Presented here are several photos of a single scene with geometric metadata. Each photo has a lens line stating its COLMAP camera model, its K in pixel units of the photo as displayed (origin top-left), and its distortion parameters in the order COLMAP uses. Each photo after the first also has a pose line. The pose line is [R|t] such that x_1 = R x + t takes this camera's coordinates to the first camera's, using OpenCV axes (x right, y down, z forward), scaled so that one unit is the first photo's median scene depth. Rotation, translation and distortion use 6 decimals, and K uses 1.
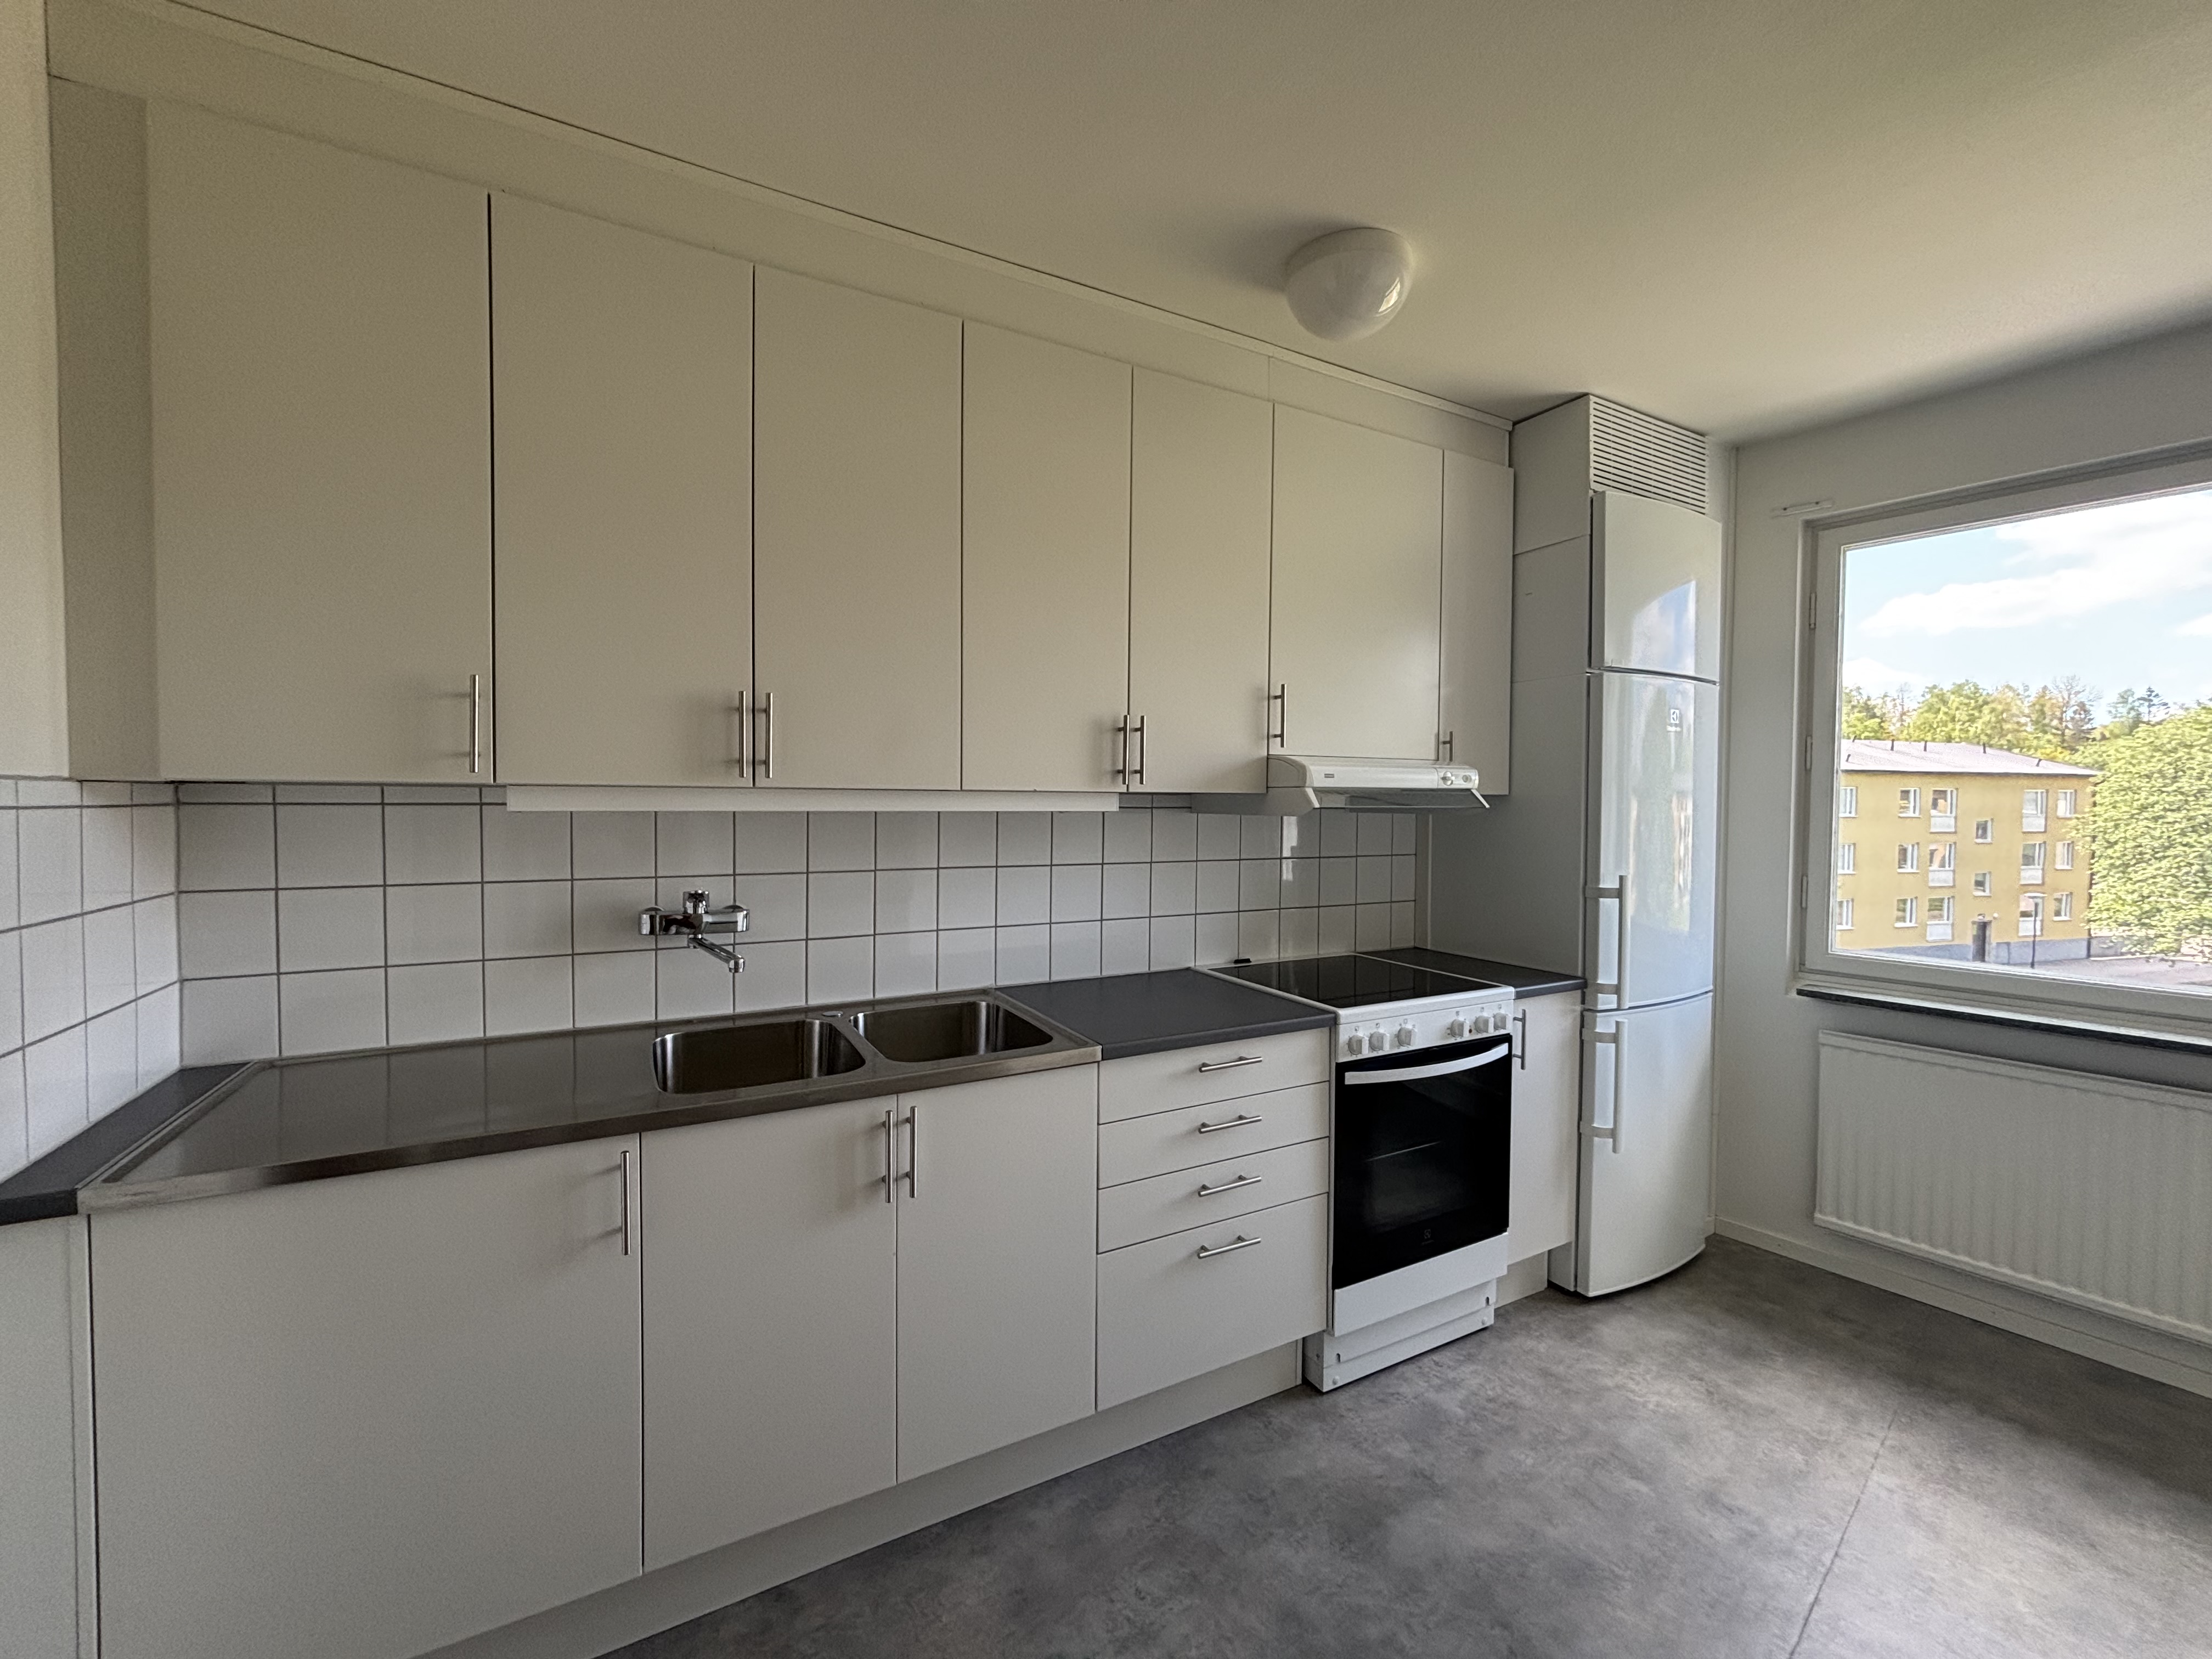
lens RADIAL K [[901.3, 0, 1104.9], [0, 901.3, 822.0], [0, 0, 1]] dist [-0.001372, -0.000040]
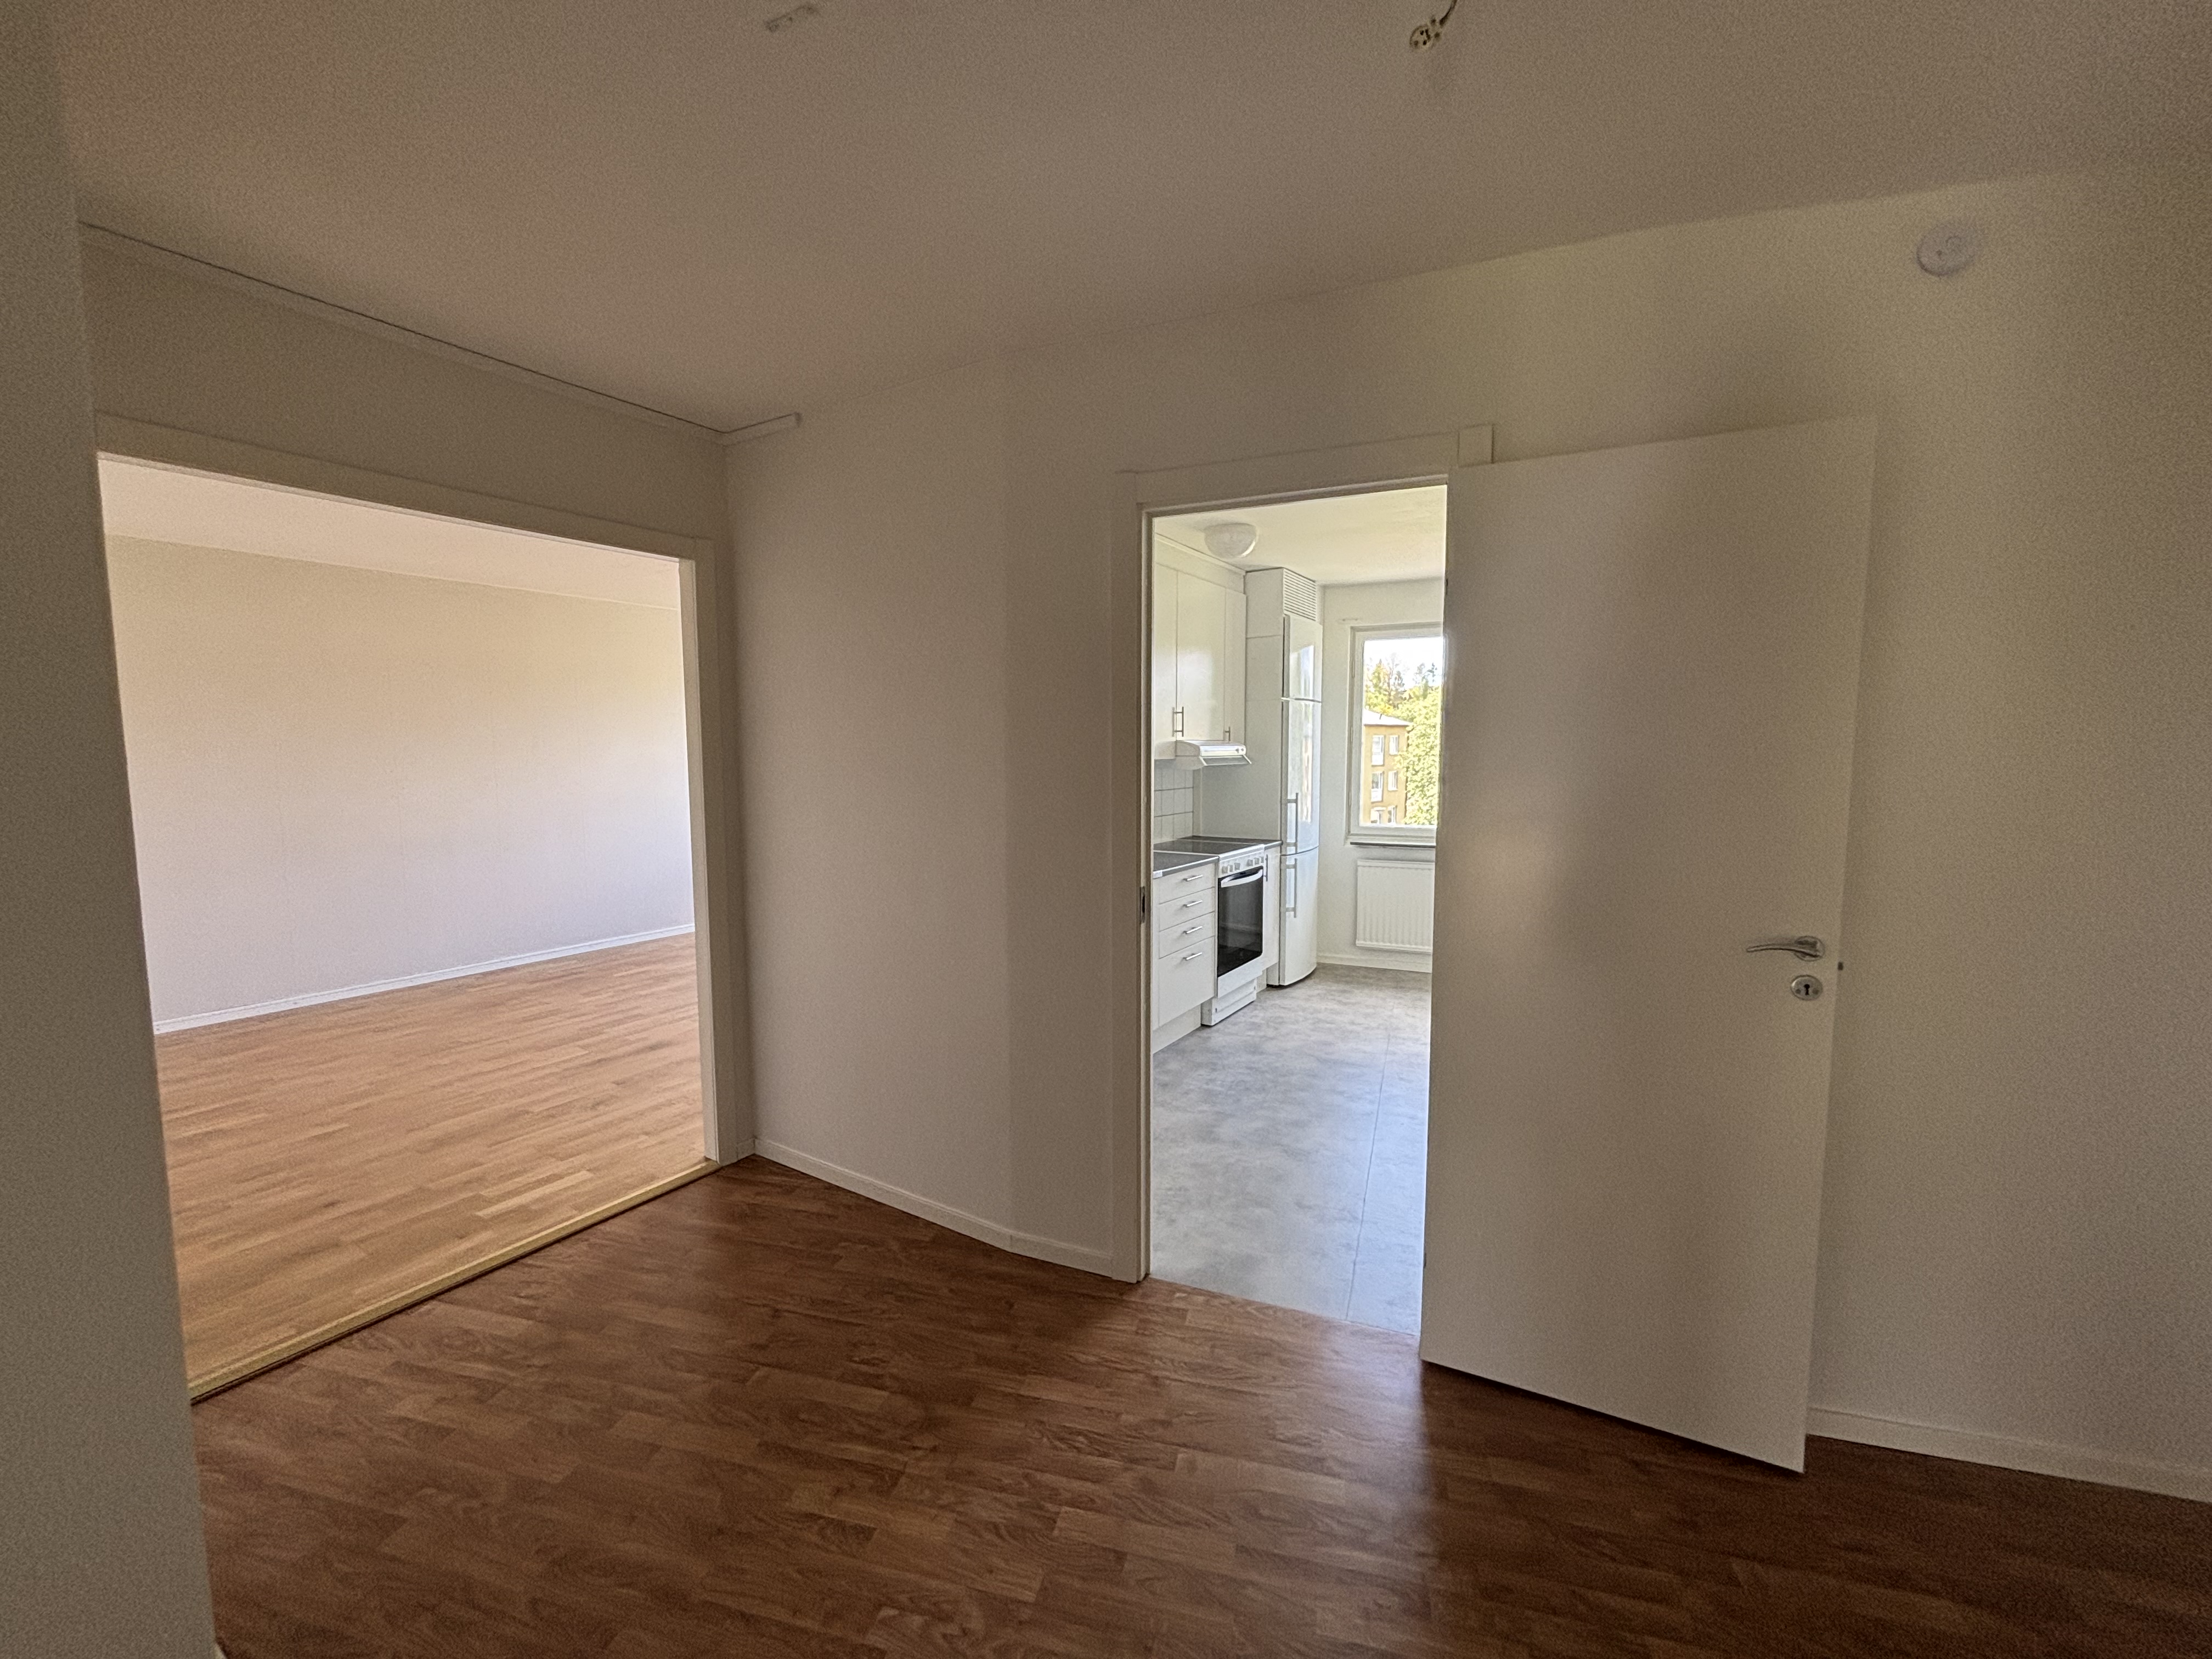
lens RADIAL K [[894.0, 0, 1095.3], [0, 894.0, 824.6], [0, 0, 1]] dist [0.006217, -0.000181]
pose [[0.876660, -0.050683, 0.478433, -0.917211], [0.020203, 0.997437, 0.068644, -0.023608], [-0.480686, -0.050511, 0.875437, -0.687266]]
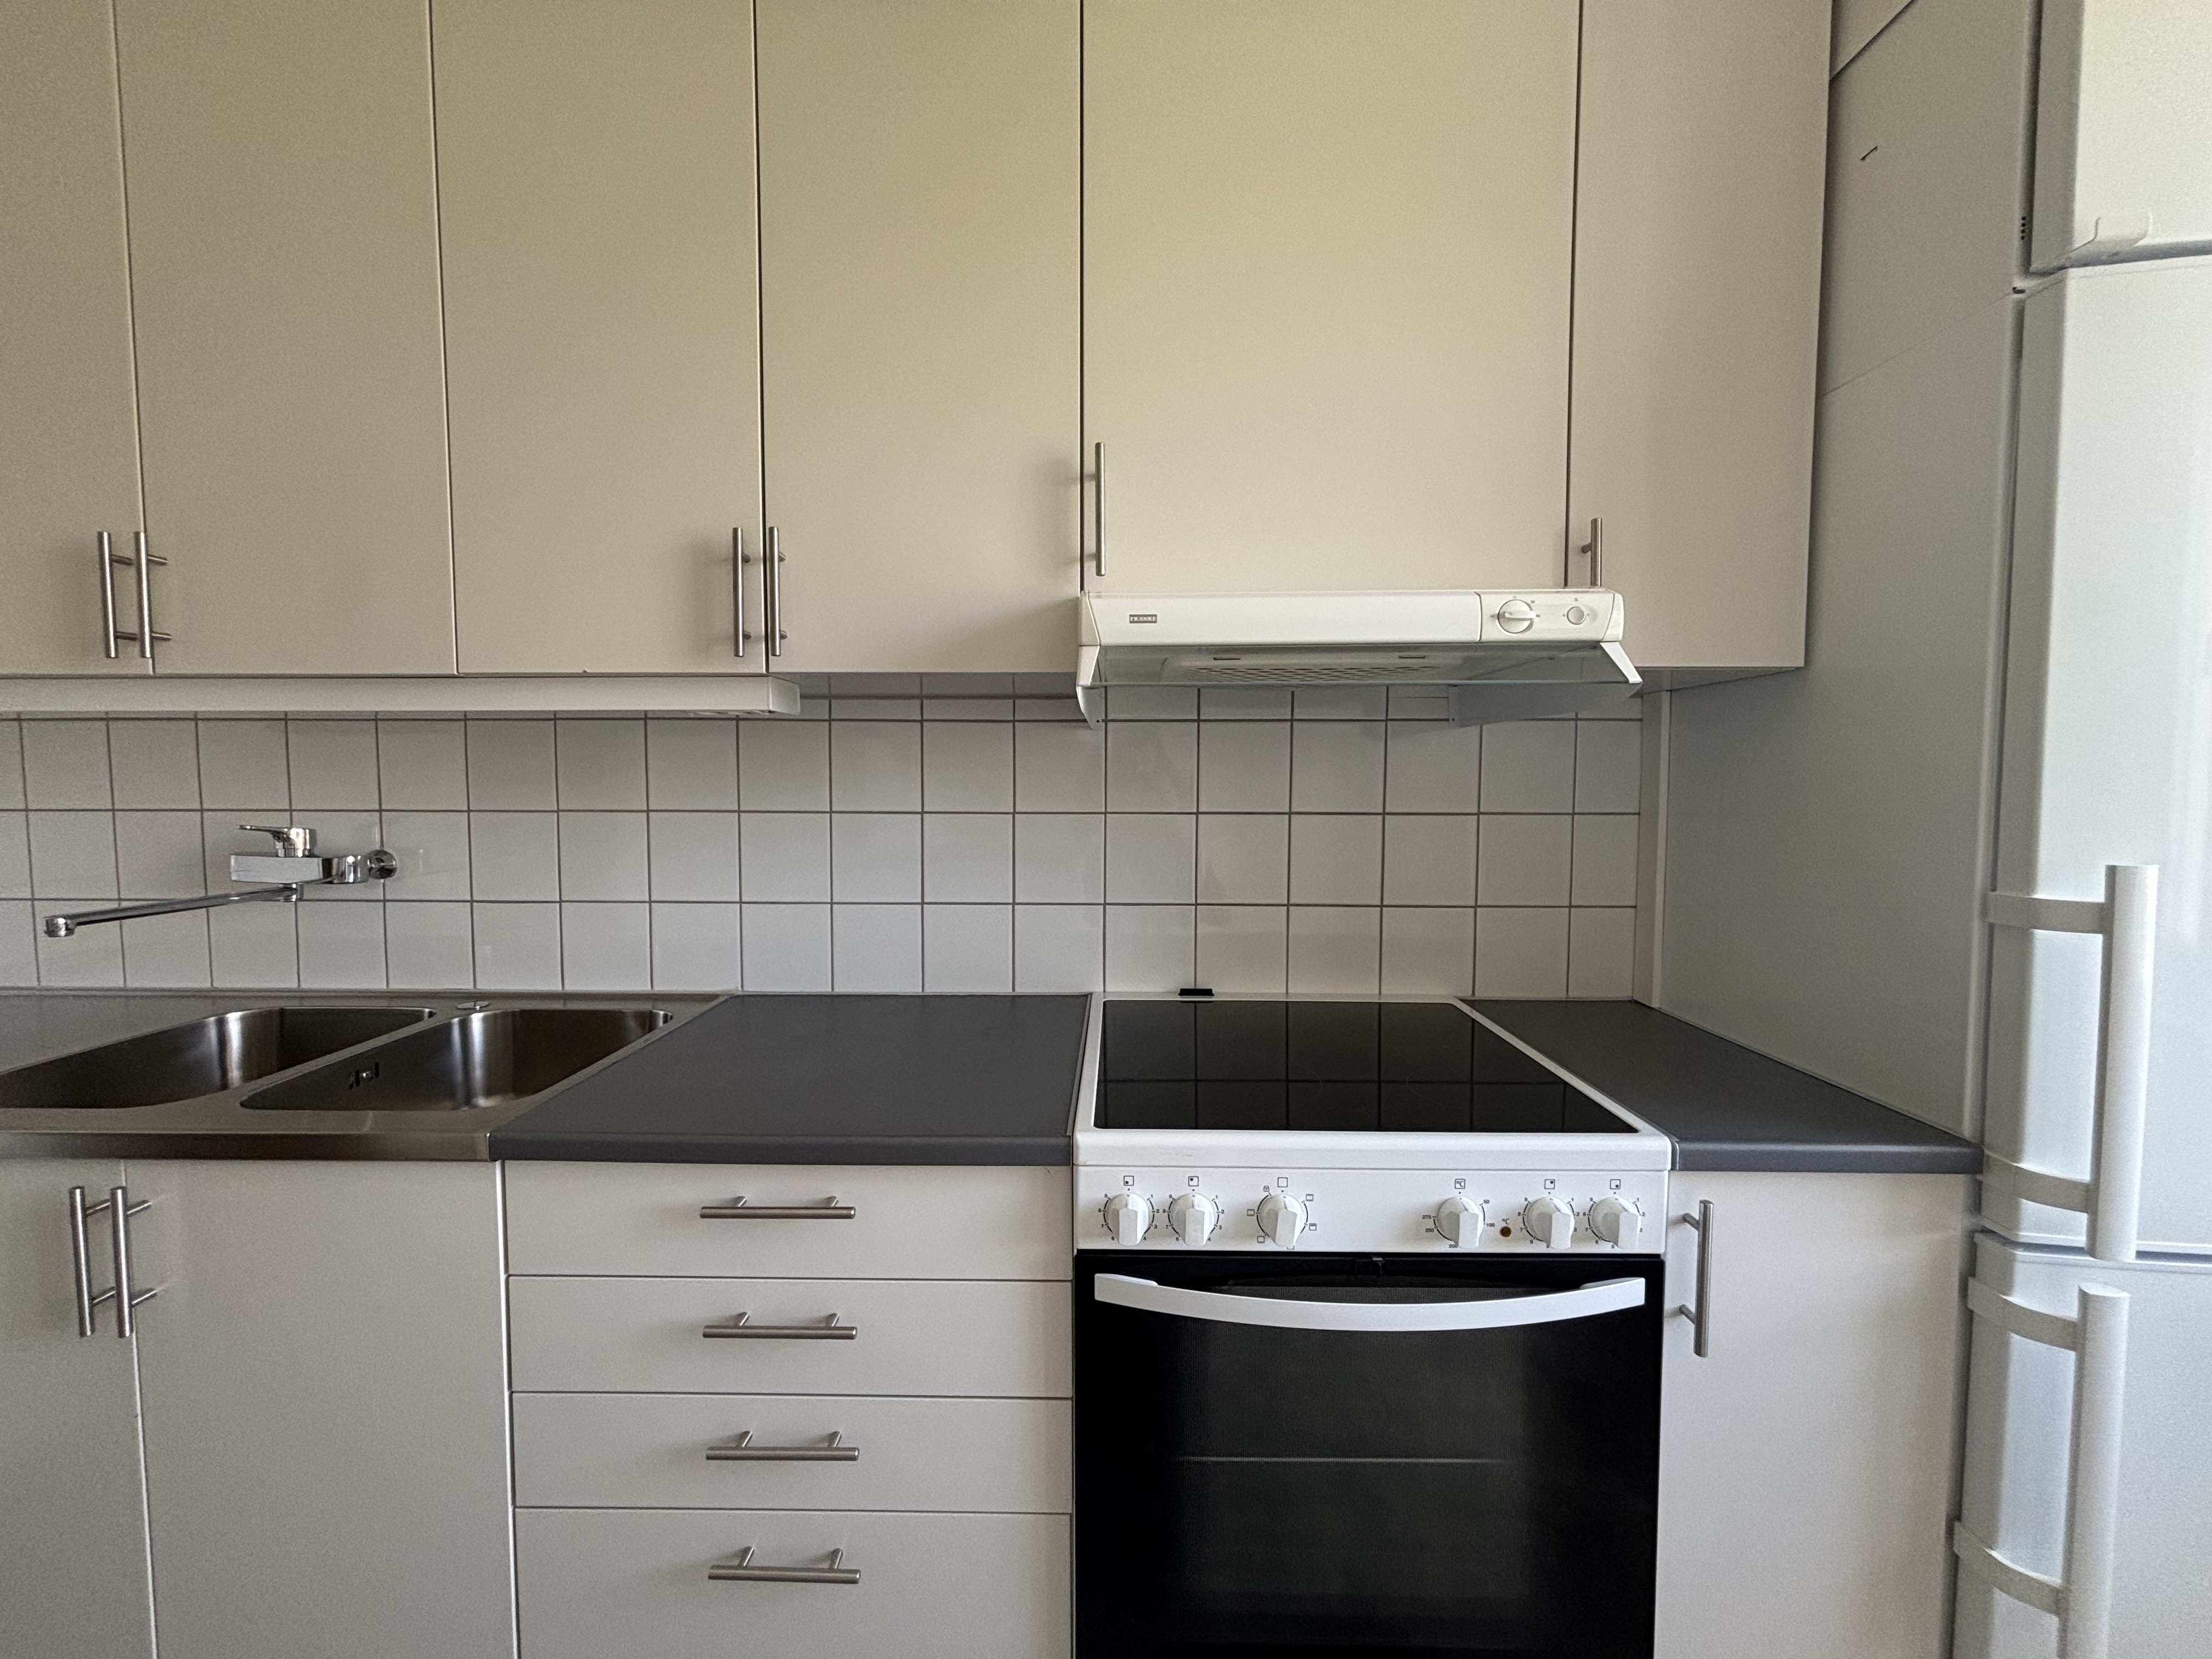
lens RADIAL K [[927.4, 0, 1106.0], [0, 927.4, 829.5], [0, 0, 1]] dist [0.010004, -0.000094]
pose [[0.872126, 0.022762, -0.488752, 0.418996], [-0.005574, 0.999315, 0.036593, 0.035114], [0.489250, -0.029189, 0.871655, 0.516406]]
